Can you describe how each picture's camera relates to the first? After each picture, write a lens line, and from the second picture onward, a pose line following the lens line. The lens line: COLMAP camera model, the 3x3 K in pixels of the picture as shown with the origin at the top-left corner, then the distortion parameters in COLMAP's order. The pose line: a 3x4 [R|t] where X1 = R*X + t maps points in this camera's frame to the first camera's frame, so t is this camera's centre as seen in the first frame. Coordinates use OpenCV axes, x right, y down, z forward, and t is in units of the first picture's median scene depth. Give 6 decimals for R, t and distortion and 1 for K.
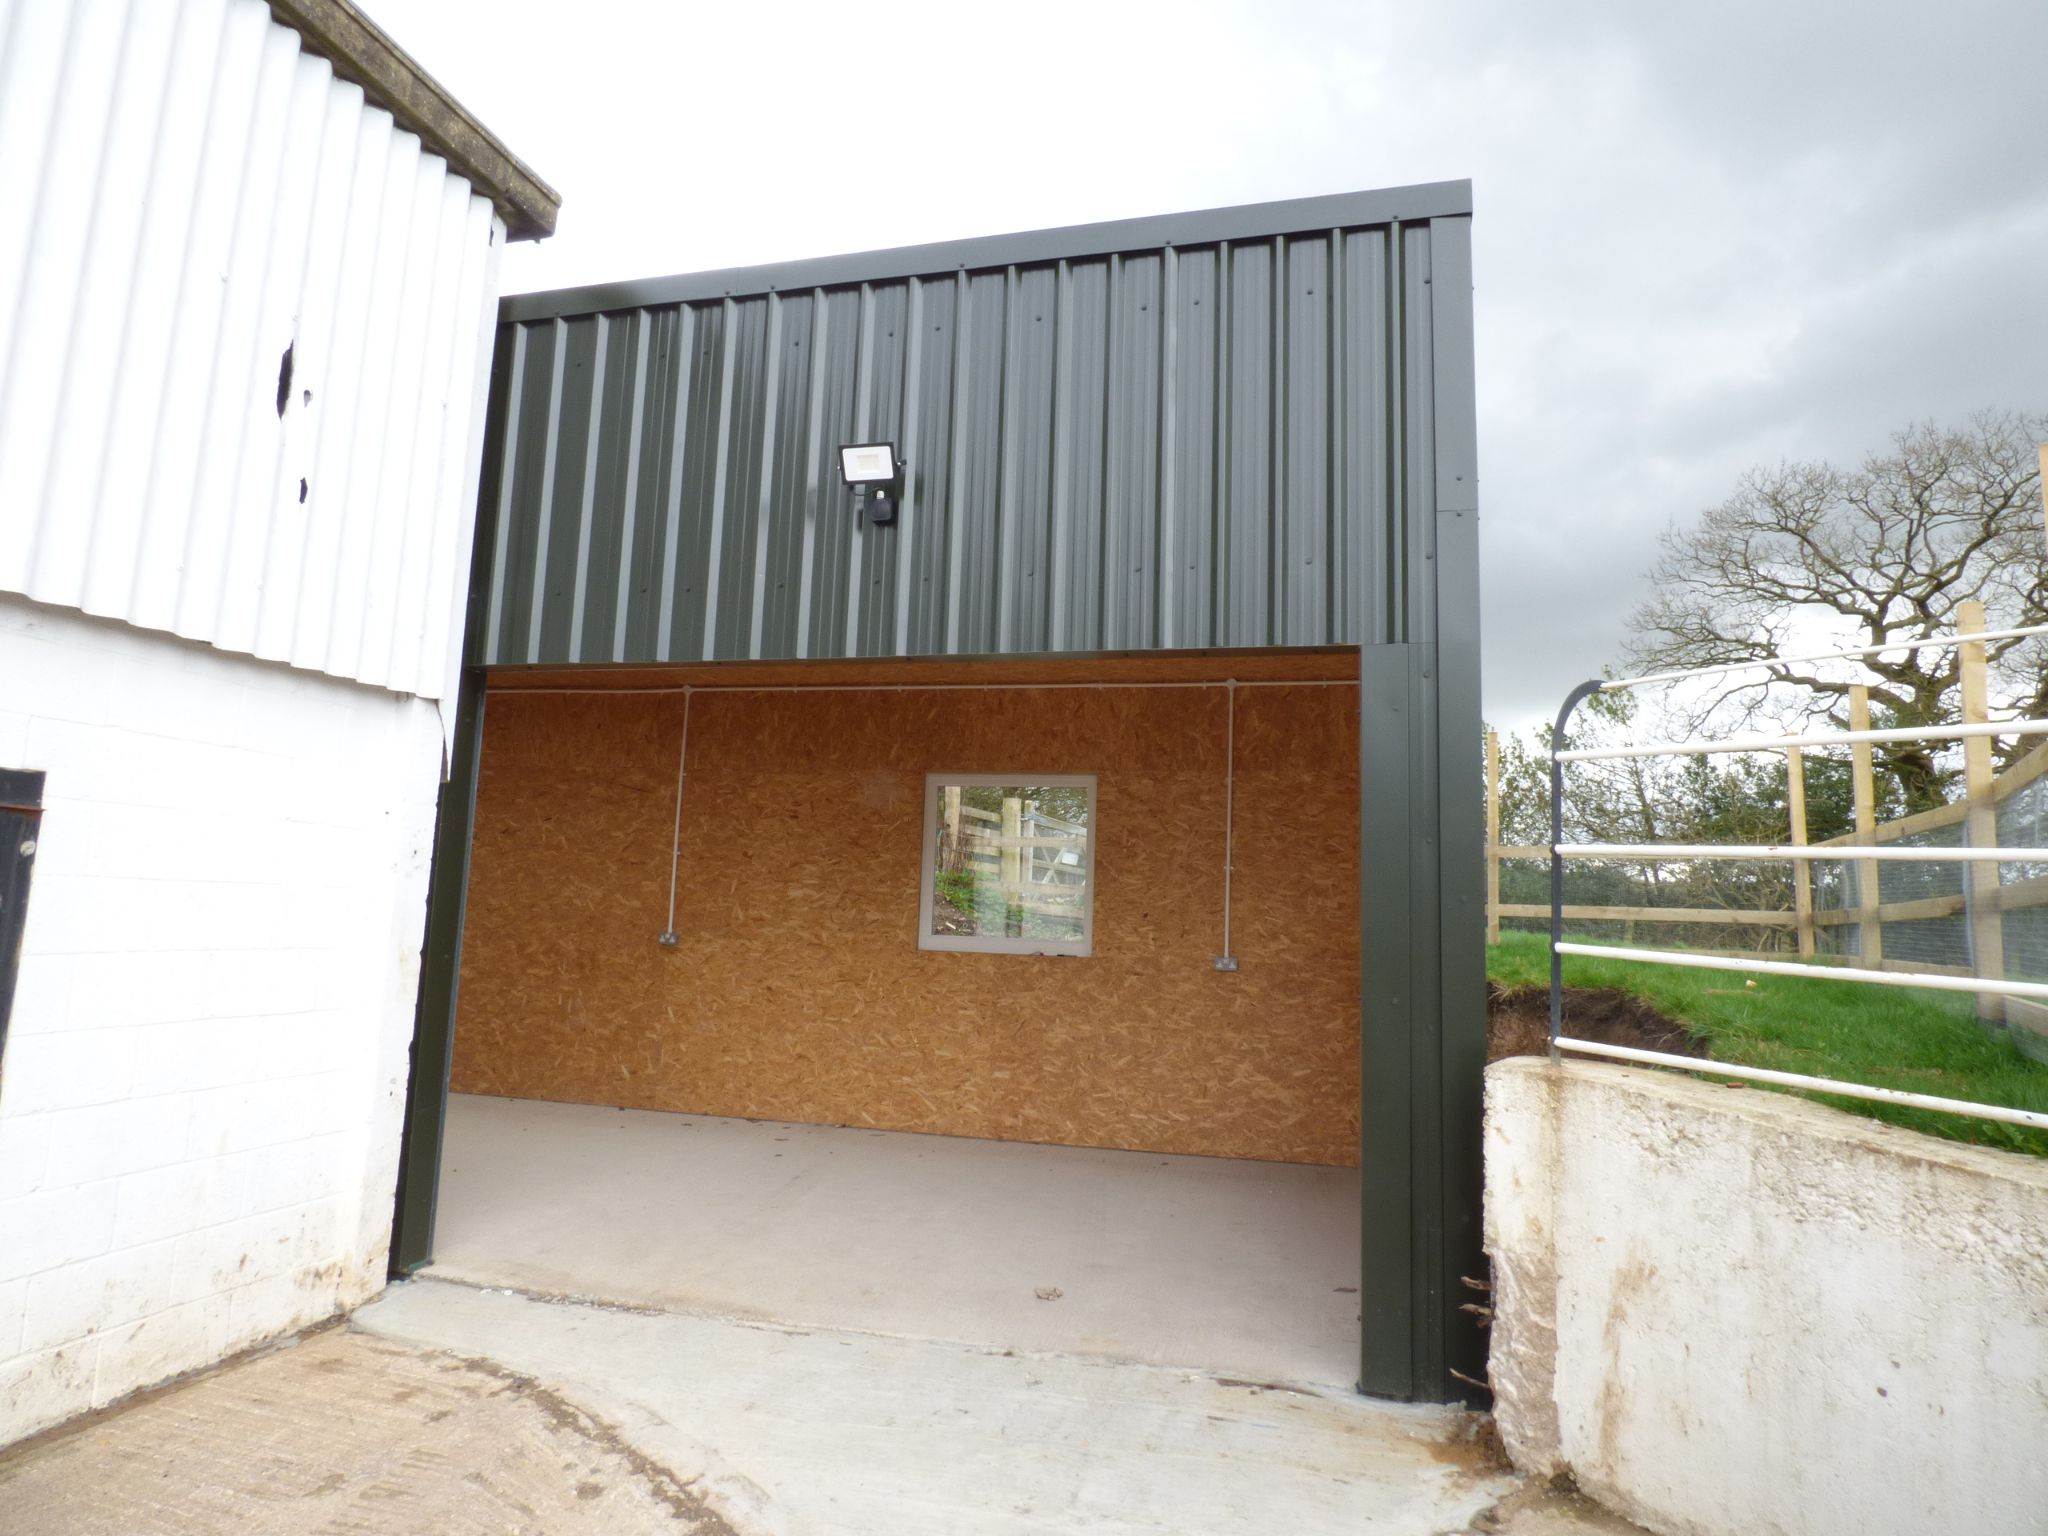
lens RADIAL K [[1221.2, 0, 1021.8], [0, 1221.2, 770.9], [0, 0, 1]] dist [-0.016745, 0.013068]
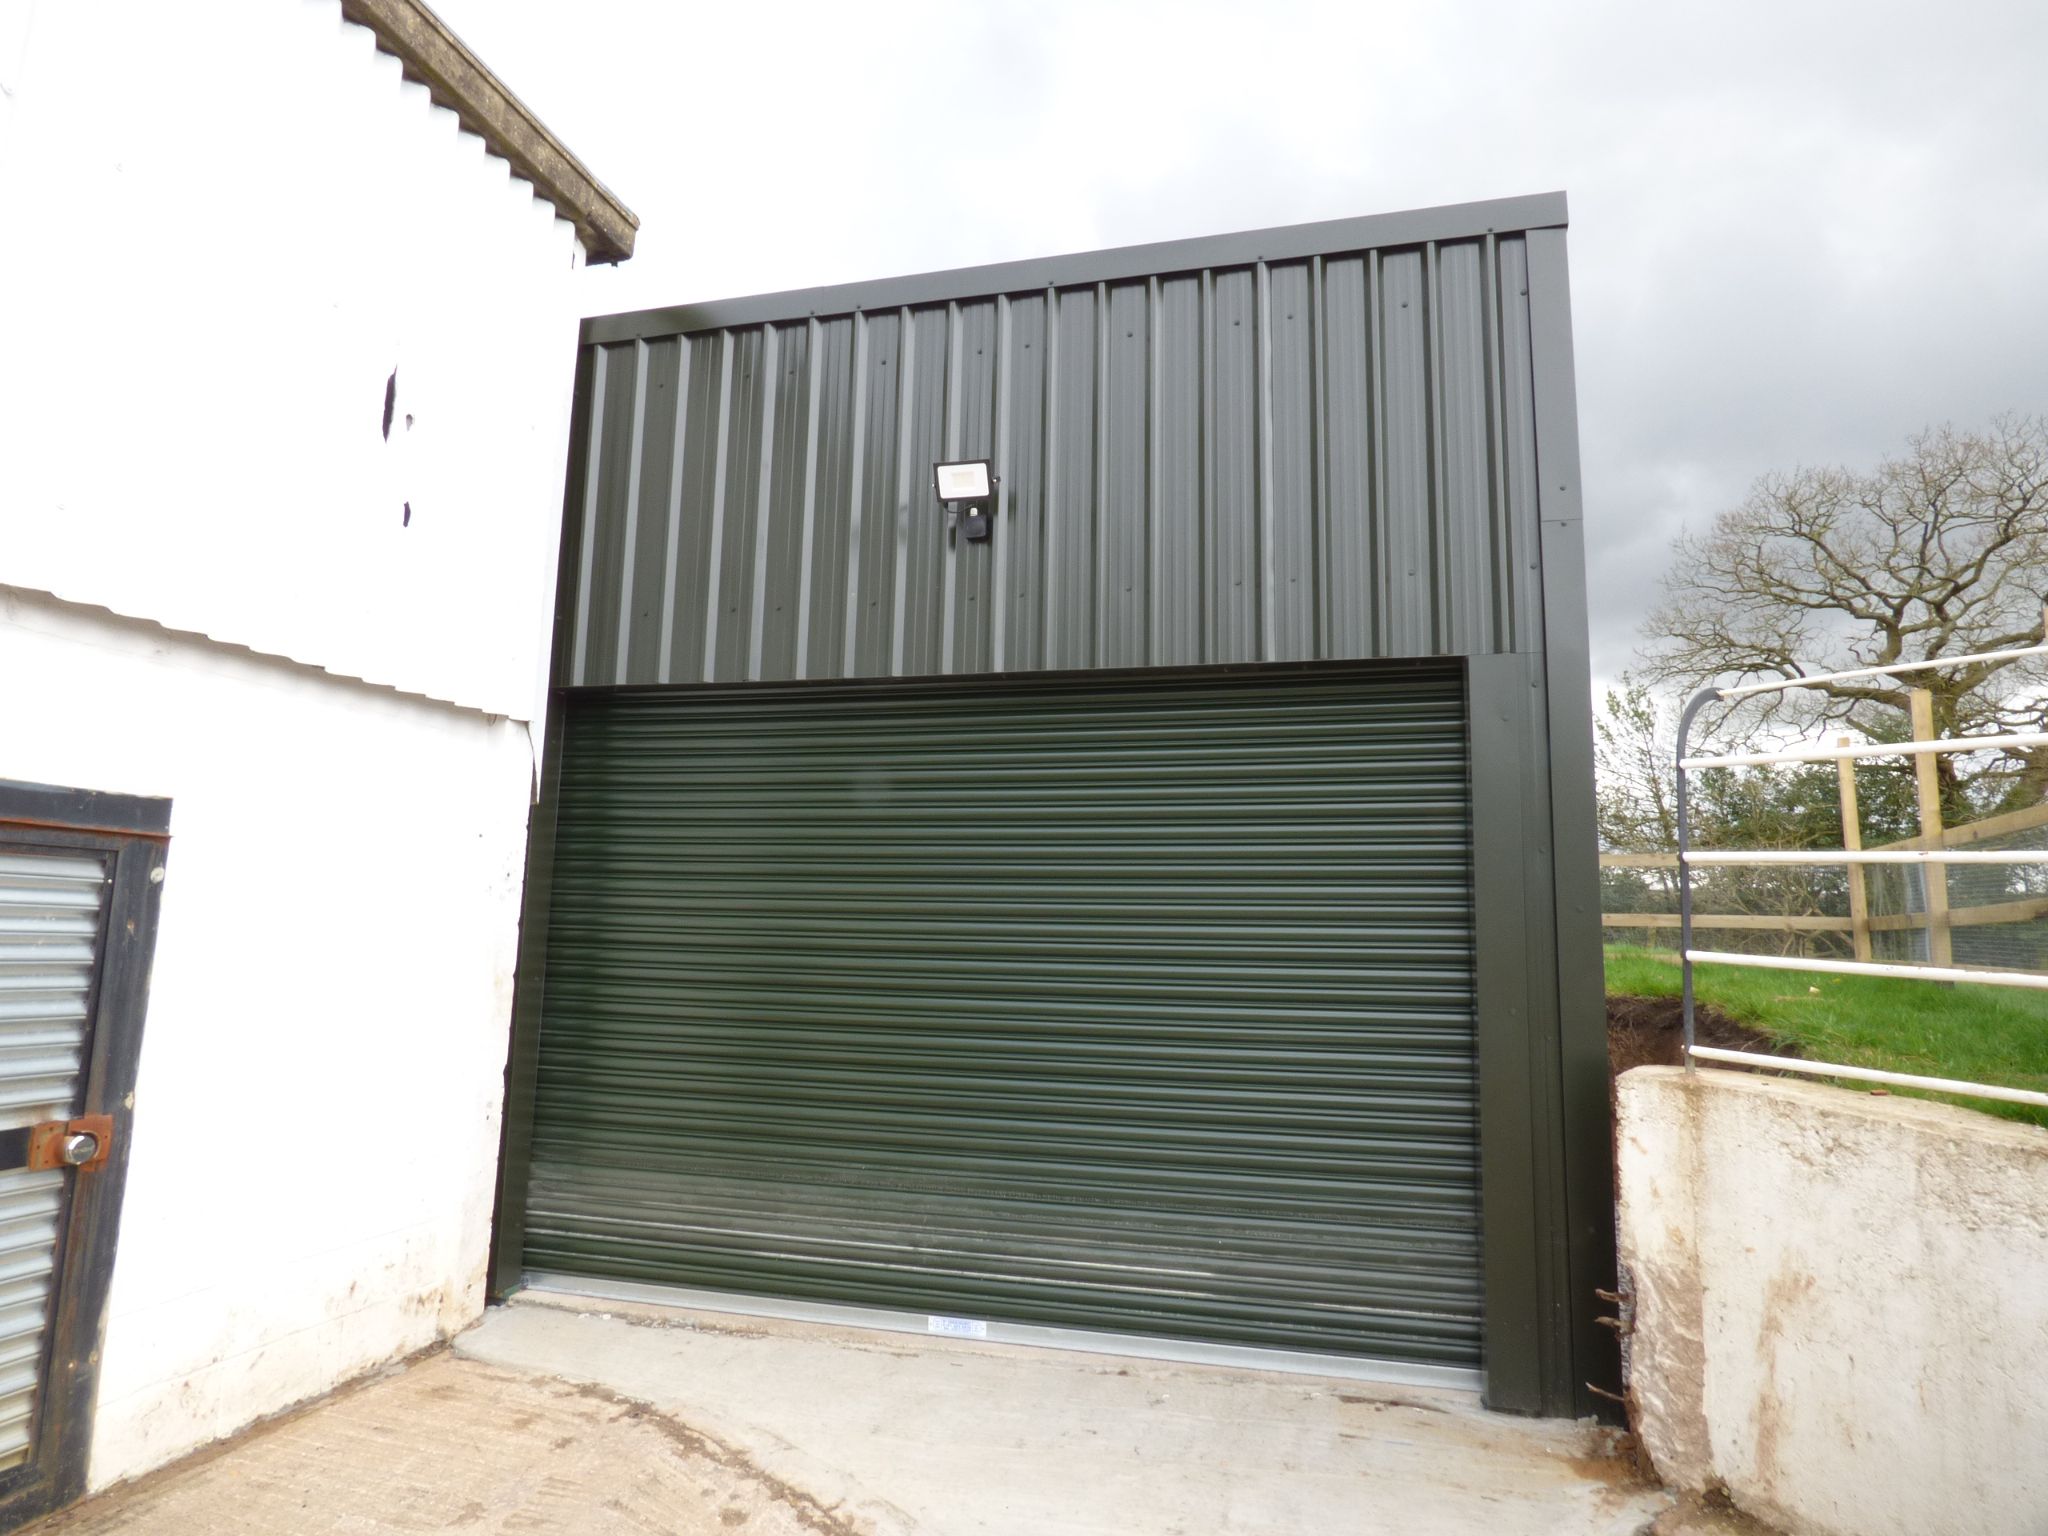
lens RADIAL K [[1220.3, 0, 1024.0], [0, 1220.3, 768.0], [0, 0, 1]] dist [-0.006496, 0.004154]
pose [[0.999929, -0.011849, -0.001583, -0.068430], [0.011826, 0.999831, -0.014086, -0.000802], [0.001750, 0.014066, 0.999900, -0.000470]]
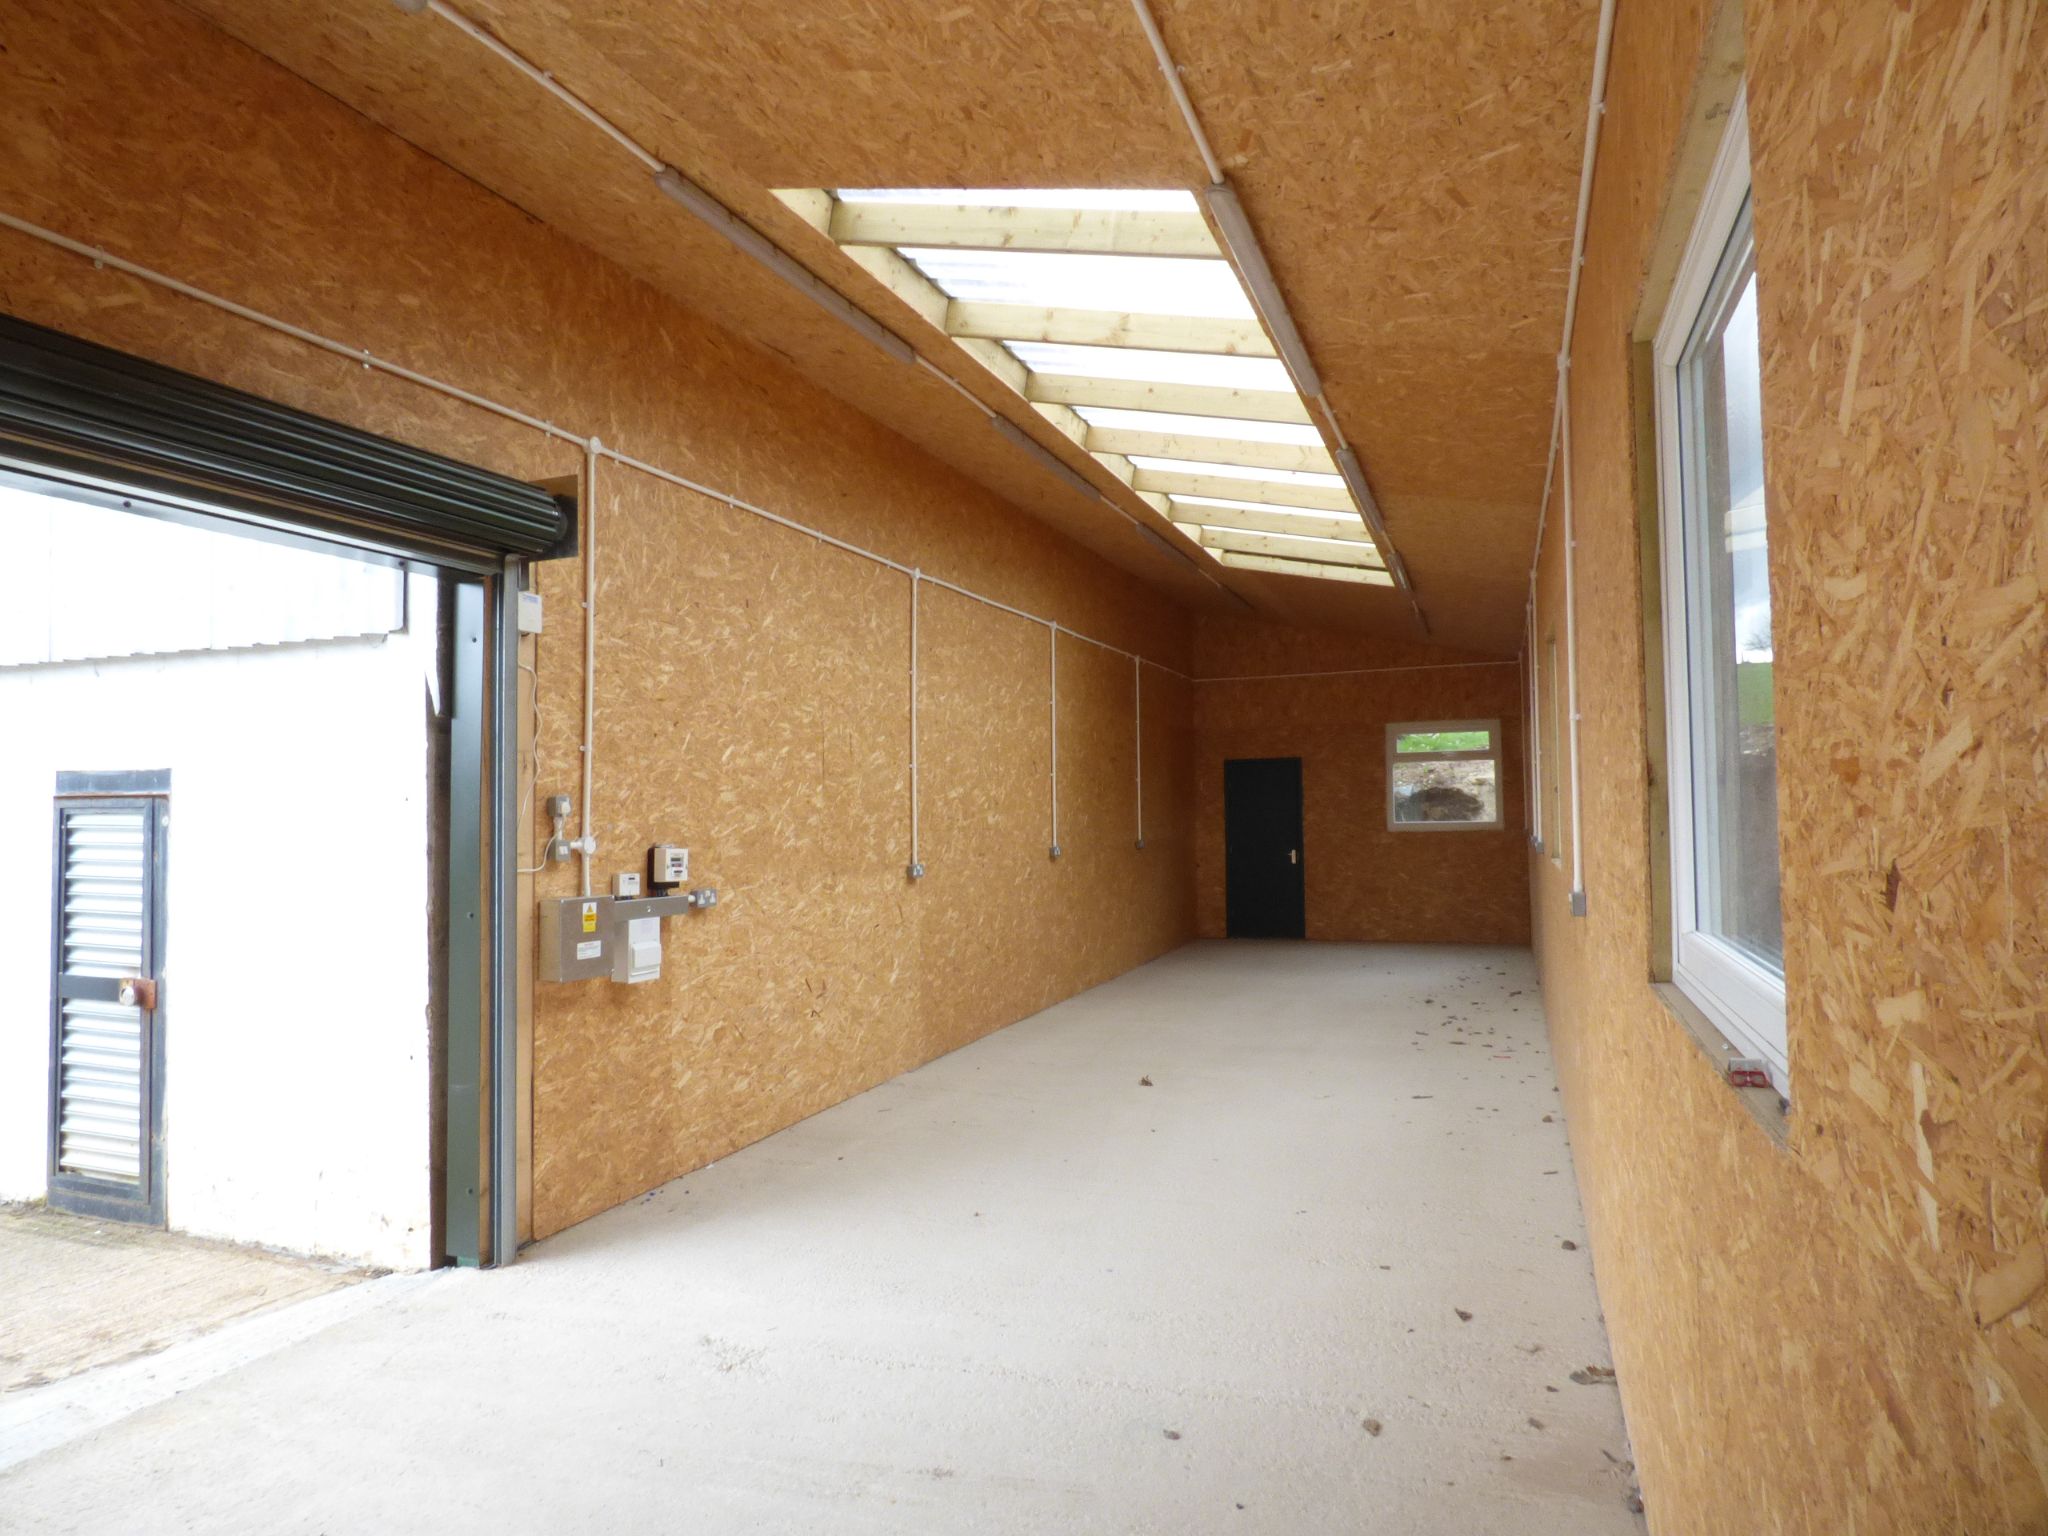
lens RADIAL K [[1221.2, 0, 1021.8], [0, 1221.2, 770.9], [0, 0, 1]] dist [-0.016745, 0.013068]
pose [[-0.131264, -0.070380, -0.988846, 0.319482], [0.129302, 0.987740, -0.087465, 0.174002], [0.982879, -0.139340, -0.120555, 1.445155]]
